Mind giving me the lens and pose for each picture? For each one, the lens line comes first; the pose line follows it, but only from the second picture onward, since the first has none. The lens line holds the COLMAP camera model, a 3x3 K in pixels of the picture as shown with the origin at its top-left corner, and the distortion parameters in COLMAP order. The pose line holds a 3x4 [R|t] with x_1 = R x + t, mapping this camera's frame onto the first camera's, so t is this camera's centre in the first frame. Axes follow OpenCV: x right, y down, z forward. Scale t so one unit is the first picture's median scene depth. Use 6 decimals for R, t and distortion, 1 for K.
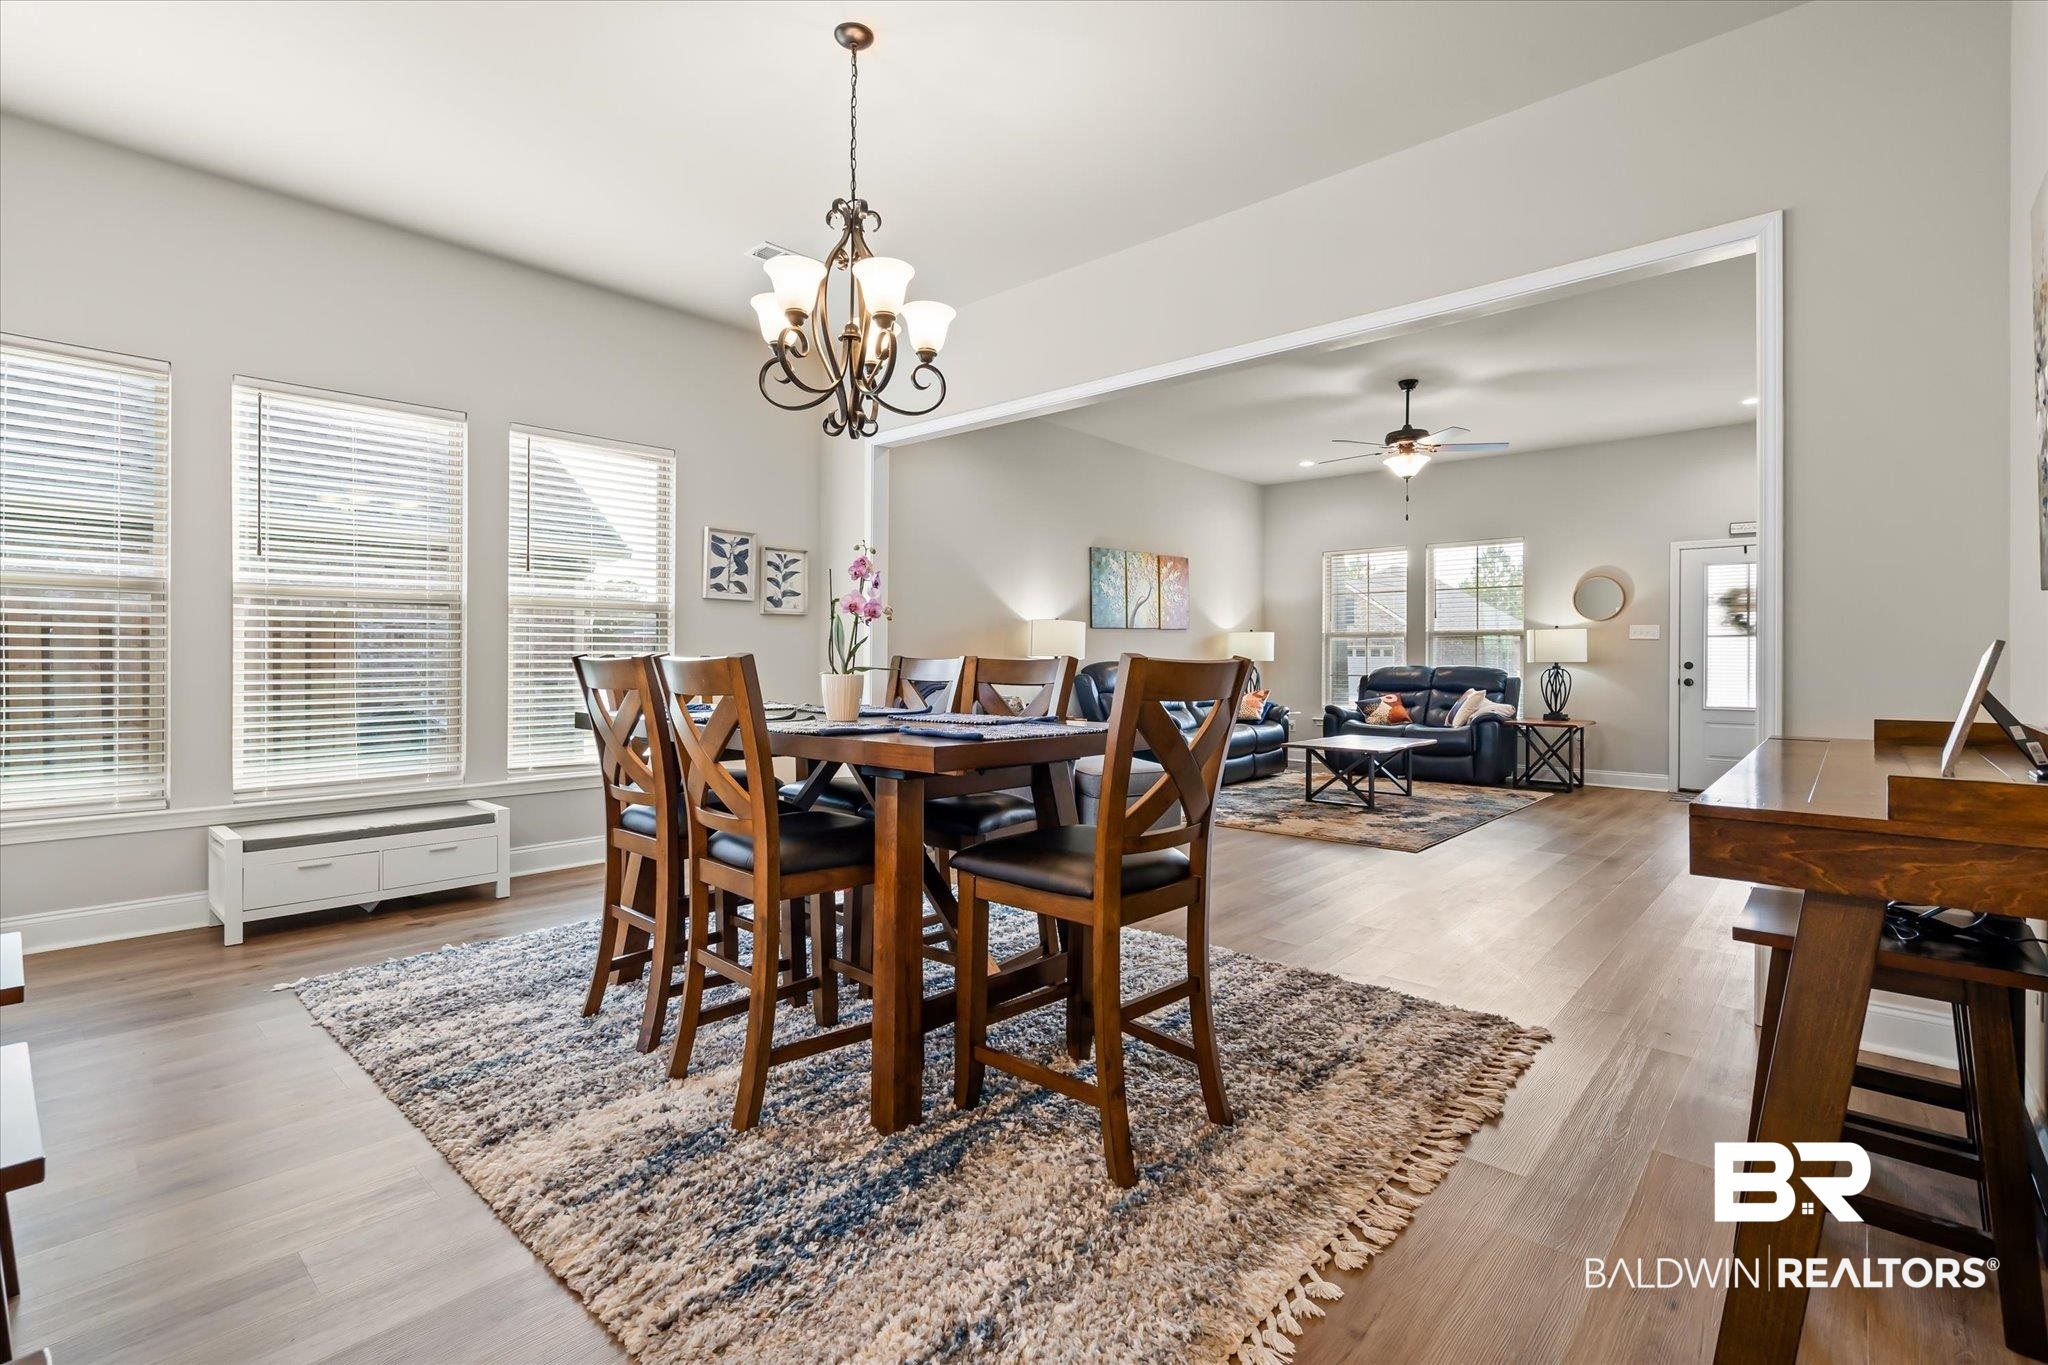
lens RADIAL K [[944.1, 0, 1006.4], [0, 944.1, 669.6], [0, 0, 1]] dist [-0.002768, 0.000513]
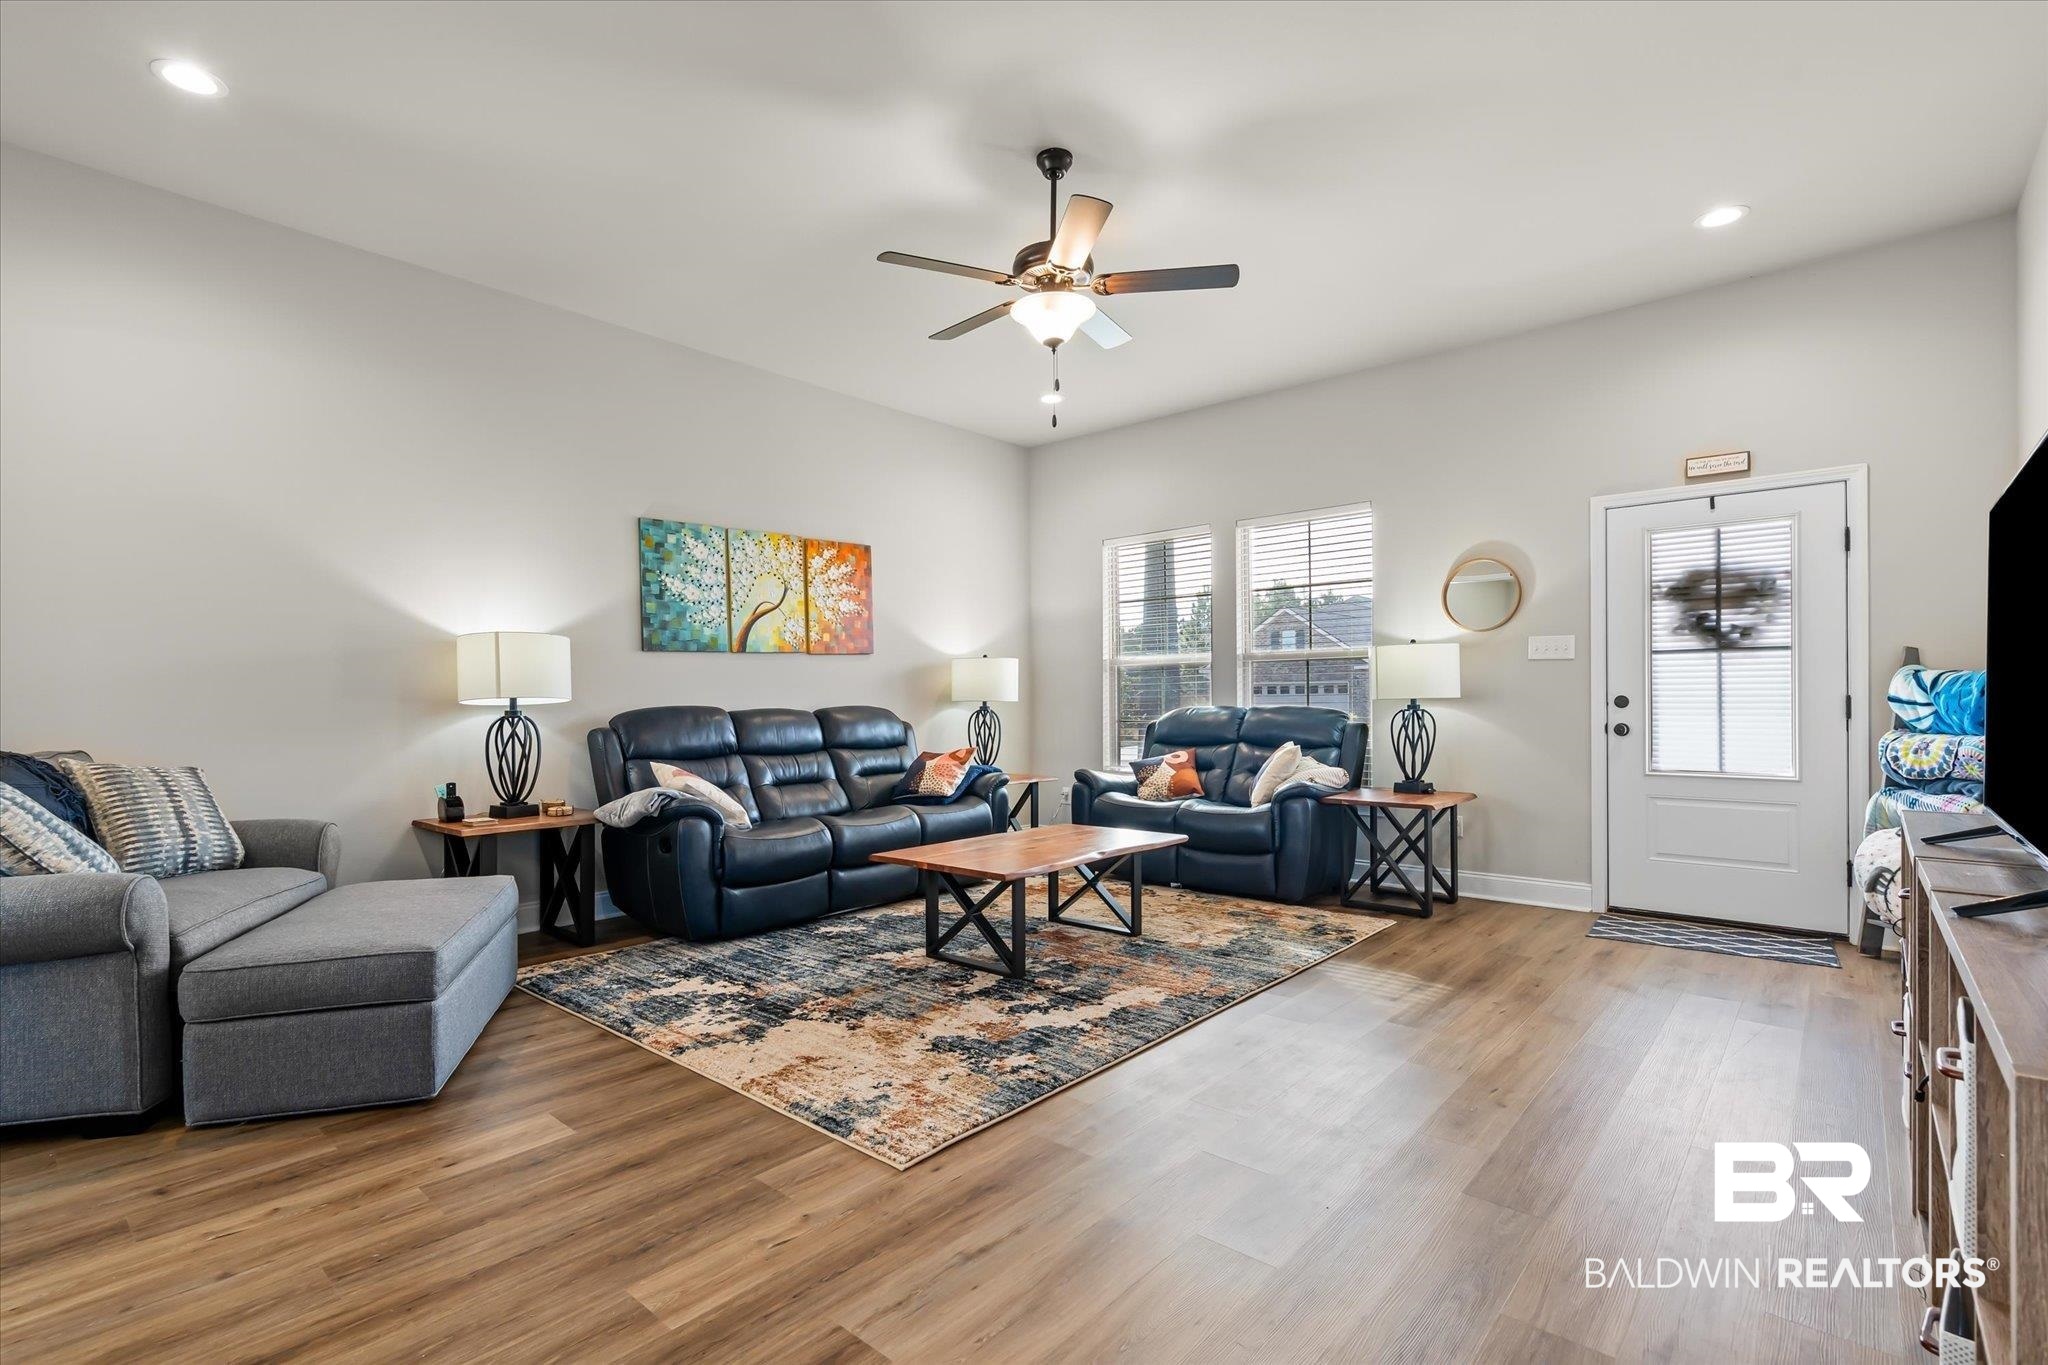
lens RADIAL K [[944.1, 0, 1009.1], [0, 944.1, 715.9], [0, 0, 1]] dist [-0.002768, 0.000513]
pose [[0.999832, -0.011809, 0.014032, 0.329443], [0.011754, 0.999923, 0.003978, -0.002551], [-0.014077, -0.003812, 0.999894, 0.410251]]
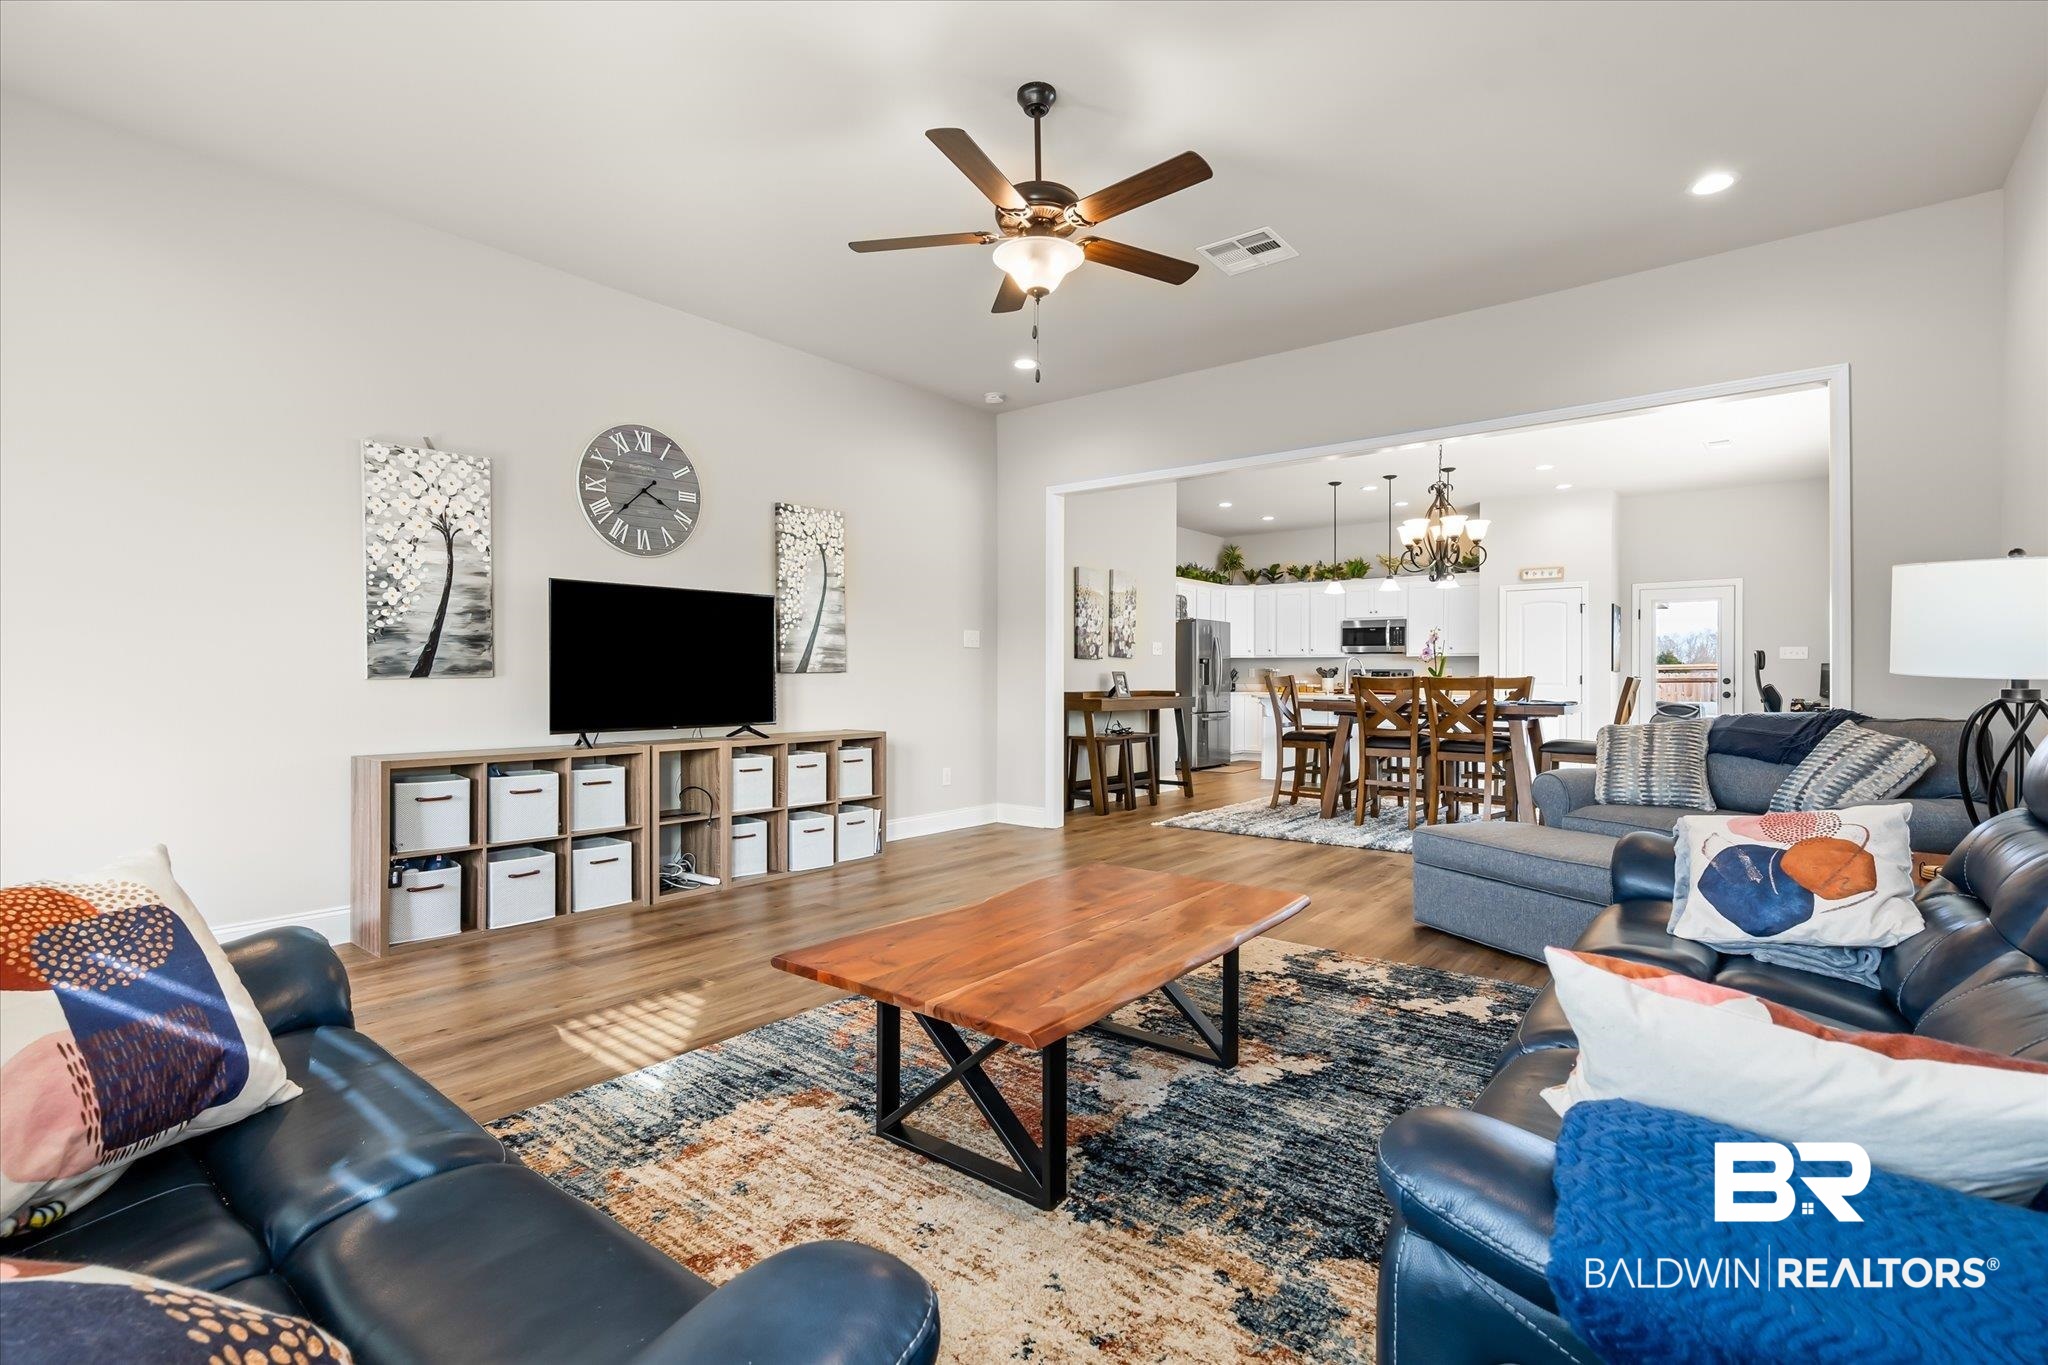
lens RADIAL K [[944.1, 0, 994.6], [0, 944.1, 674.1], [0, 0, 1]] dist [-0.002768, 0.000513]
pose [[-0.999346, -0.006360, -0.035600, 0.389421], [-0.006589, 0.999958, 0.006308, -0.011016], [0.035558, 0.006539, -0.999346, 1.248694]]
